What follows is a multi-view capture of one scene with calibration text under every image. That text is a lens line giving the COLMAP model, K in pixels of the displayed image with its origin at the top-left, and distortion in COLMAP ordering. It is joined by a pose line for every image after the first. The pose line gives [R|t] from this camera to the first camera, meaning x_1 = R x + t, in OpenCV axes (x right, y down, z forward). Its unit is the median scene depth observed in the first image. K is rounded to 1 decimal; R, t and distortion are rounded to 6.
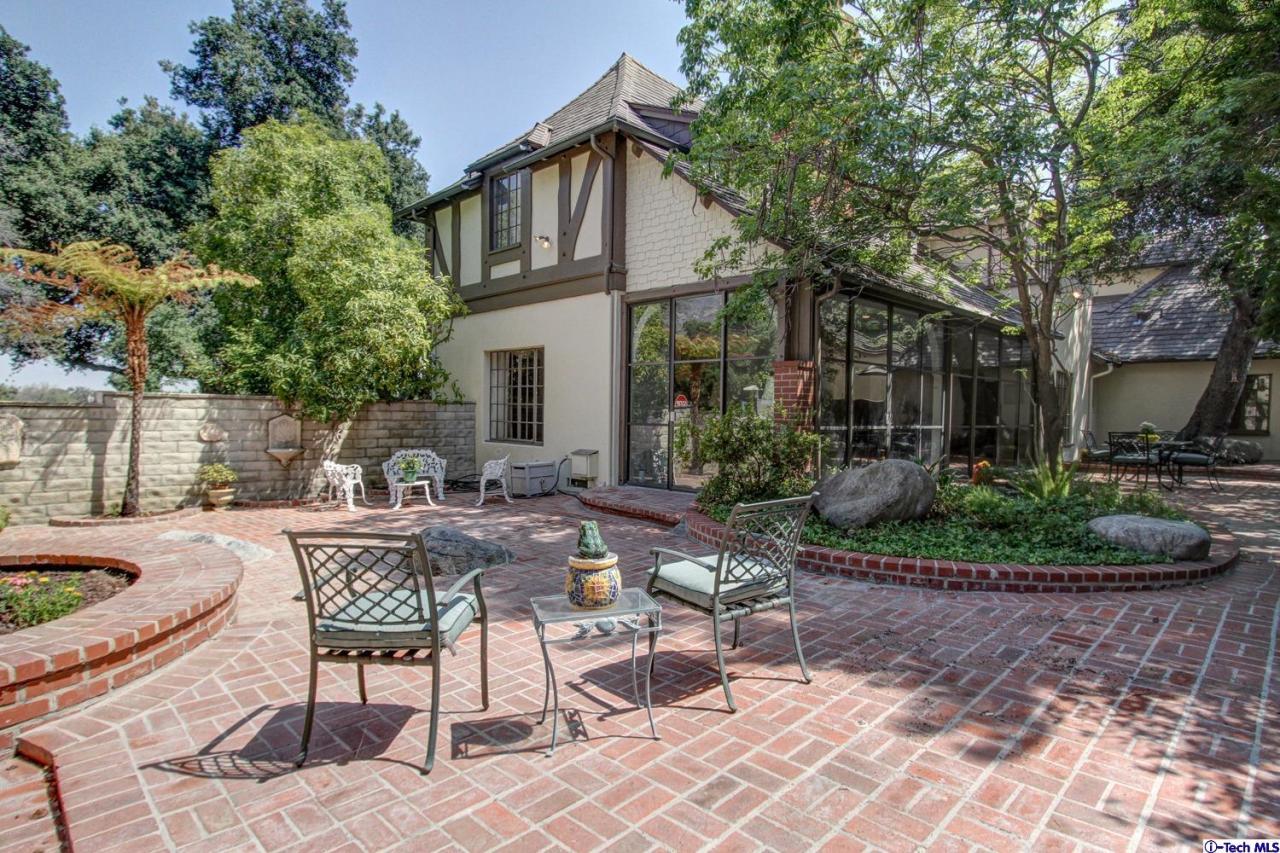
lens RADIAL K [[697.6, 0, 643.4], [0, 697.6, 432.8], [0, 0, 1]] dist [-0.010486, -0.001570]
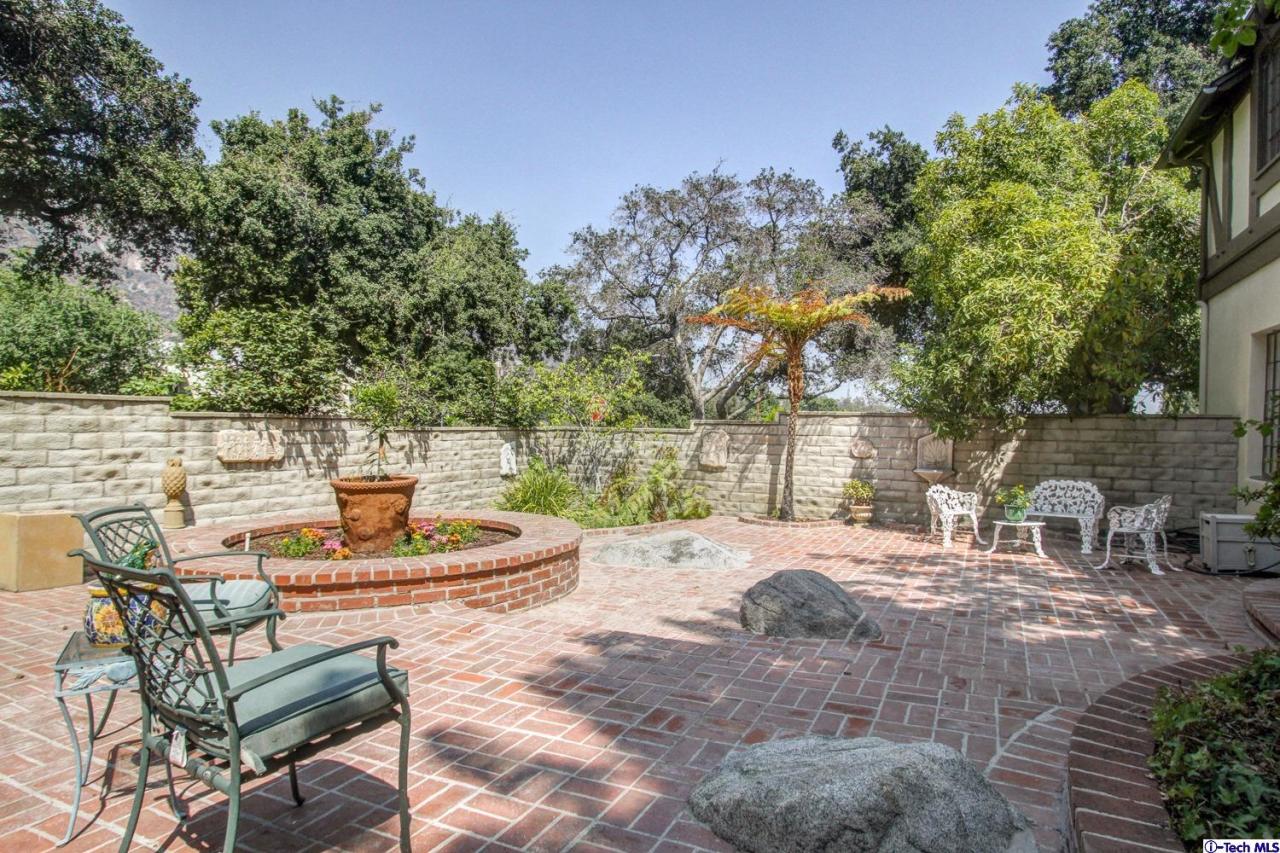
lens RADIAL K [[697.6, 0, 643.4], [0, 697.6, 432.8], [0, 0, 1]] dist [-0.010486, -0.001570]
pose [[0.309143, 0.001818, -0.951014, 0.256080], [-0.035941, 0.999306, -0.009773, -0.003239], [0.950336, 0.037202, 0.308994, 0.380657]]
